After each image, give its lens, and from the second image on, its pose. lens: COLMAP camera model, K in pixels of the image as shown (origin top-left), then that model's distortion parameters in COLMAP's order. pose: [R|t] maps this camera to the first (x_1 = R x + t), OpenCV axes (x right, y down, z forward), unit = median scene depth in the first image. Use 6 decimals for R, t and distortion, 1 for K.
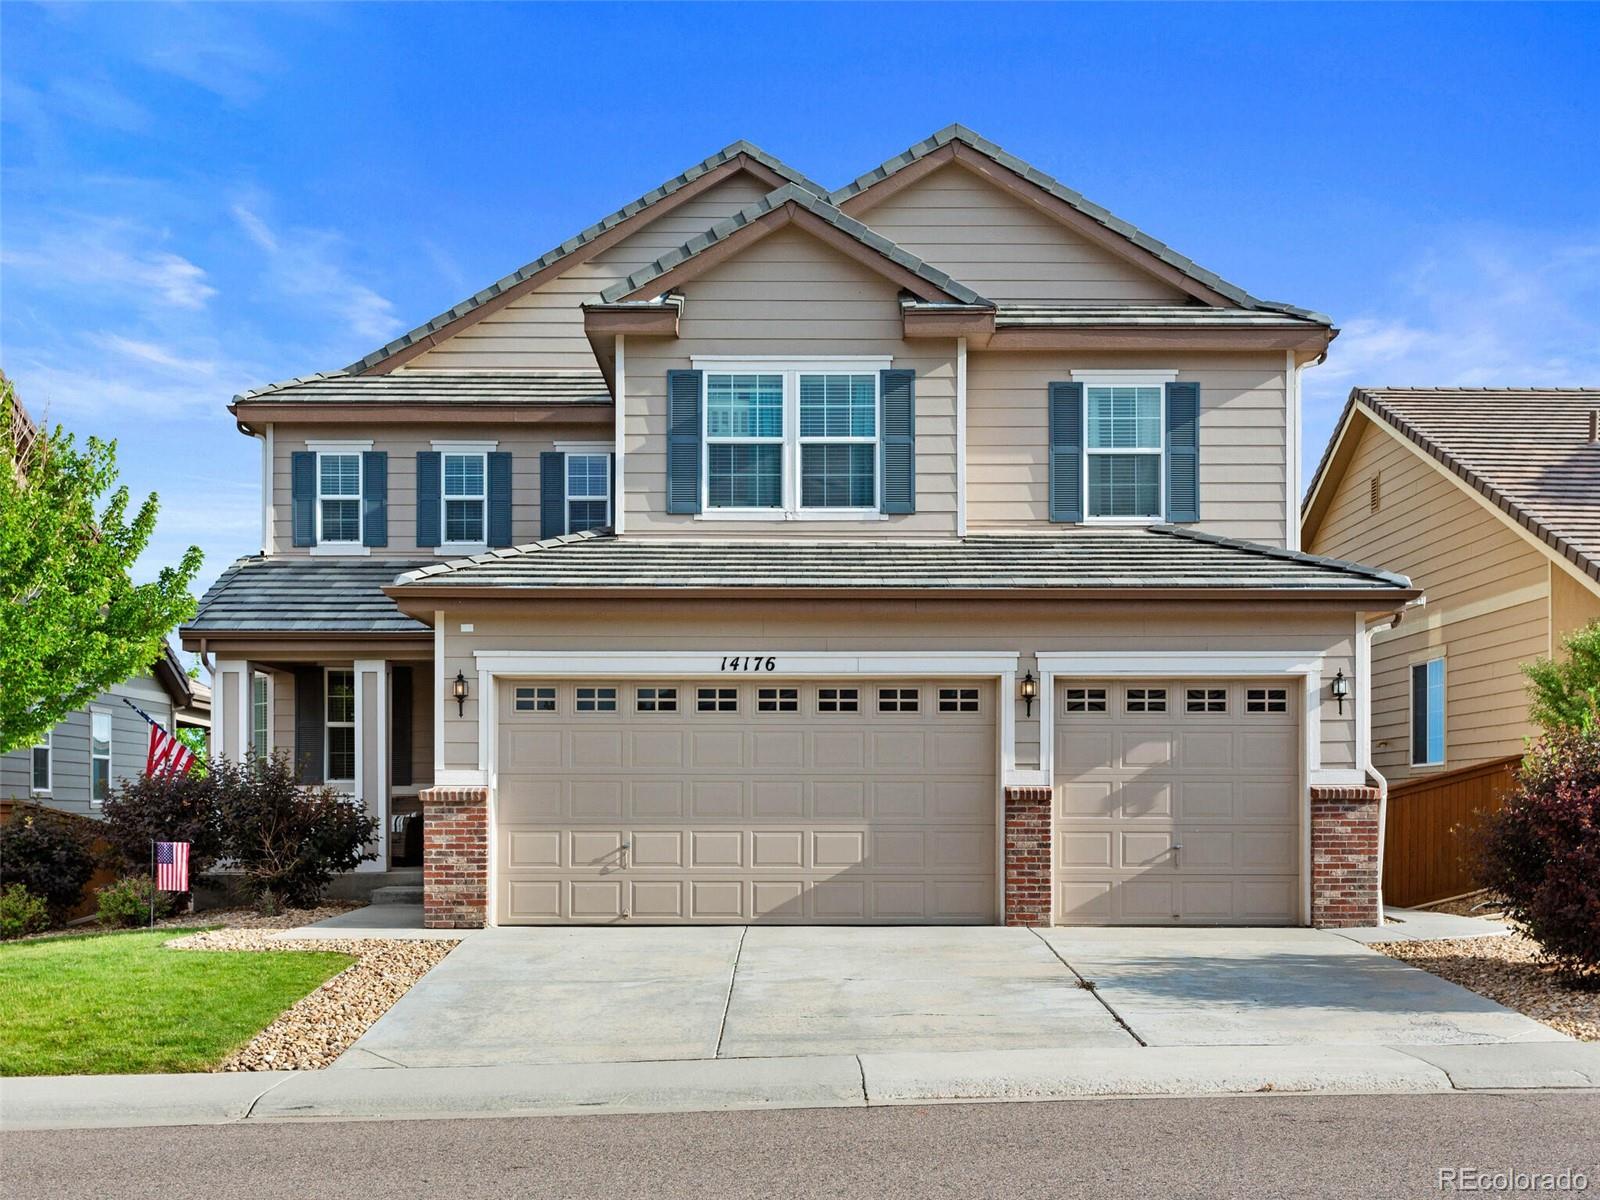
lens RADIAL K [[2026.6, 0, 800.0], [0, 2026.6, 600.0], [0, 0, 1]] dist [0.005418, 0.022189]
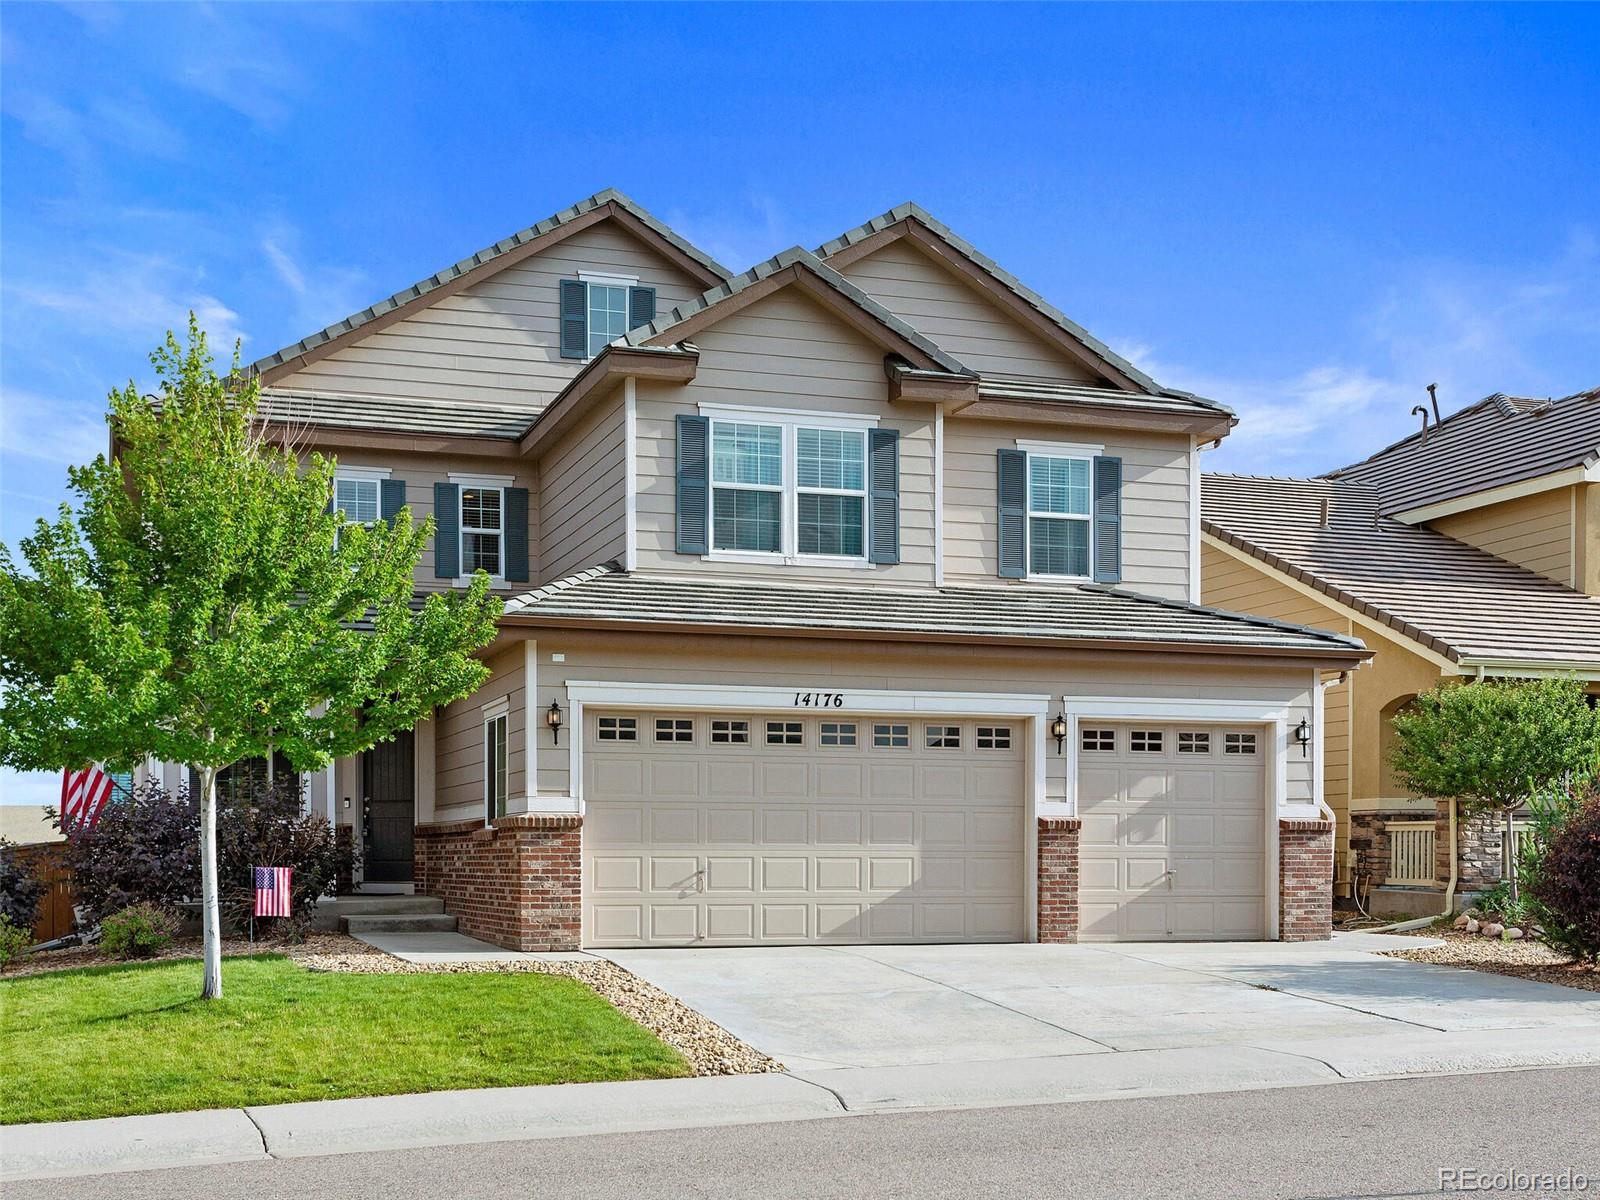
lens RADIAL K [[2017.1, 0, 804.6], [0, 2017.1, 657.8], [0, 0, 1]] dist [0.011616, 0.007116]
pose [[0.950726, 0.031961, 0.308381, -0.355341], [-0.034092, 0.999418, 0.001524, 0.007950], [-0.308153, -0.011962, 0.951262, -0.004510]]
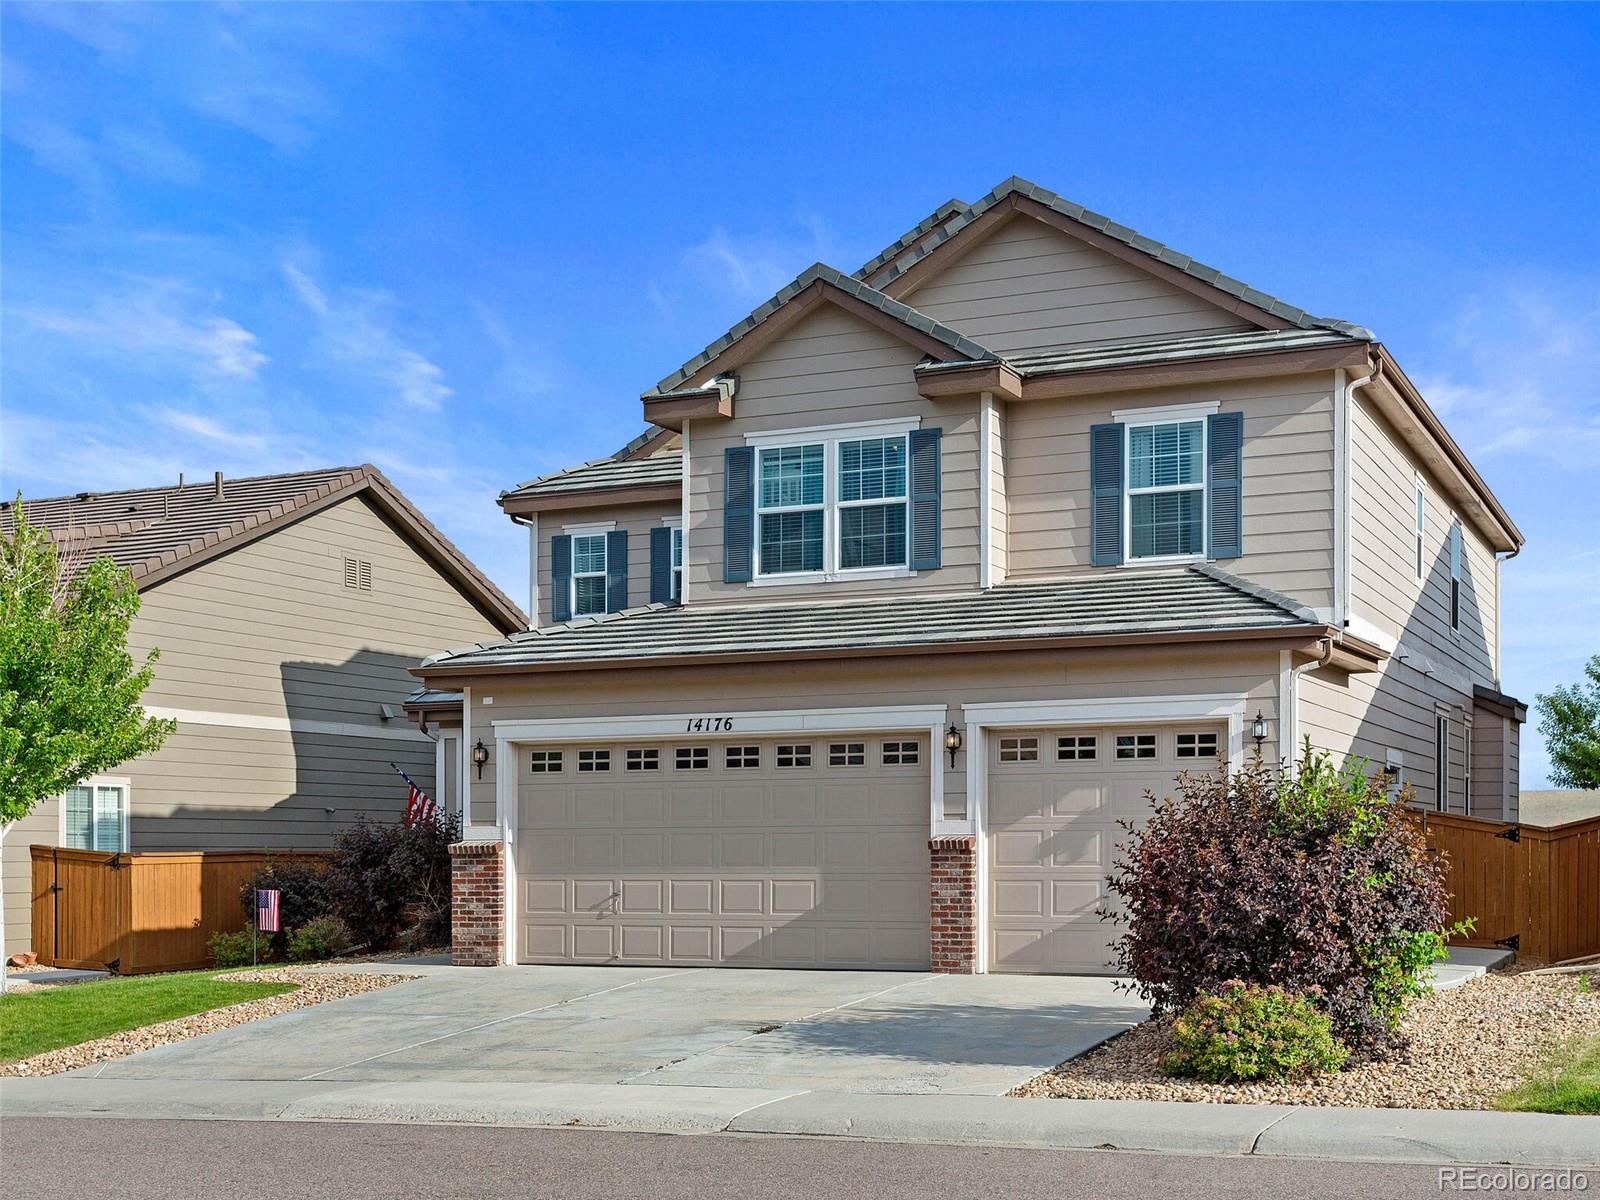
lens RADIAL K [[2102.8, 0, 800.0], [0, 2102.8, 600.0], [0, 0, 1]] dist [0.009771, 0.024966]
pose [[0.908684, -0.055645, -0.413761, 0.479636], [0.051137, 0.998450, -0.021973, -0.007585], [0.414342, -0.001192, 0.910121, 0.001017]]
